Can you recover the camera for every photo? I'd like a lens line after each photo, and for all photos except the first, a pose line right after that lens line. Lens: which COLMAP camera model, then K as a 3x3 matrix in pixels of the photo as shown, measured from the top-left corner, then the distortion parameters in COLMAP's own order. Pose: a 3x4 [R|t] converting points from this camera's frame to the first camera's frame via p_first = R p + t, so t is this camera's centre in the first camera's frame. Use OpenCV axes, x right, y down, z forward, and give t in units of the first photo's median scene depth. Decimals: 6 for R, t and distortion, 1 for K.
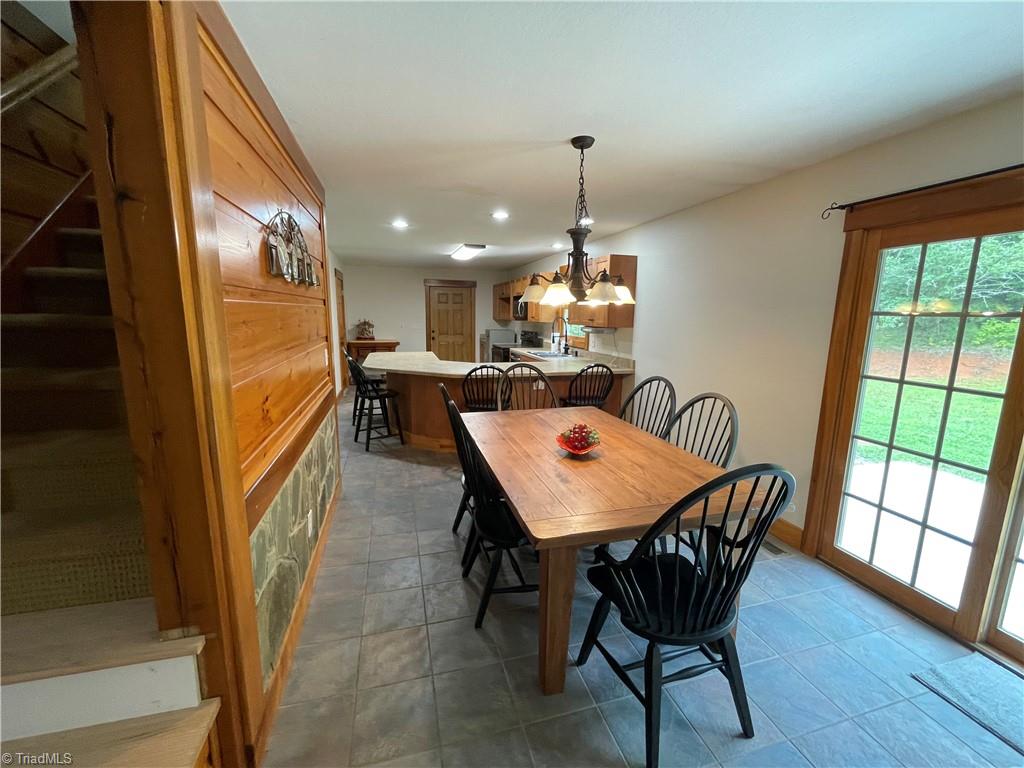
lens RADIAL K [[420.7, 0, 512.0], [0, 420.7, 384.0], [0, 0, 1]] dist [0.001290, -0.000217]
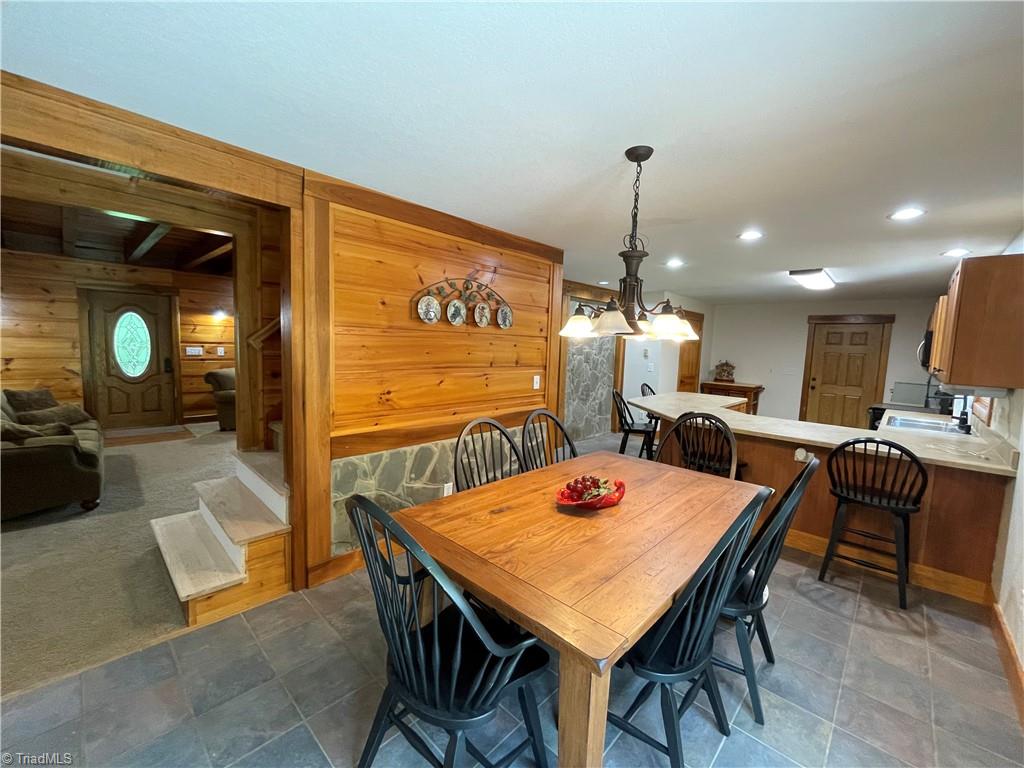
lens RADIAL K [[420.7, 0, 512.0], [0, 420.7, 384.0], [0, 0, 1]] dist [0.001290, -0.000217]
pose [[0.517821, 0.088145, -0.850936, 0.420881], [-0.171915, 0.985108, -0.002572, -0.031075], [0.838038, 0.147620, 0.525263, 0.205557]]
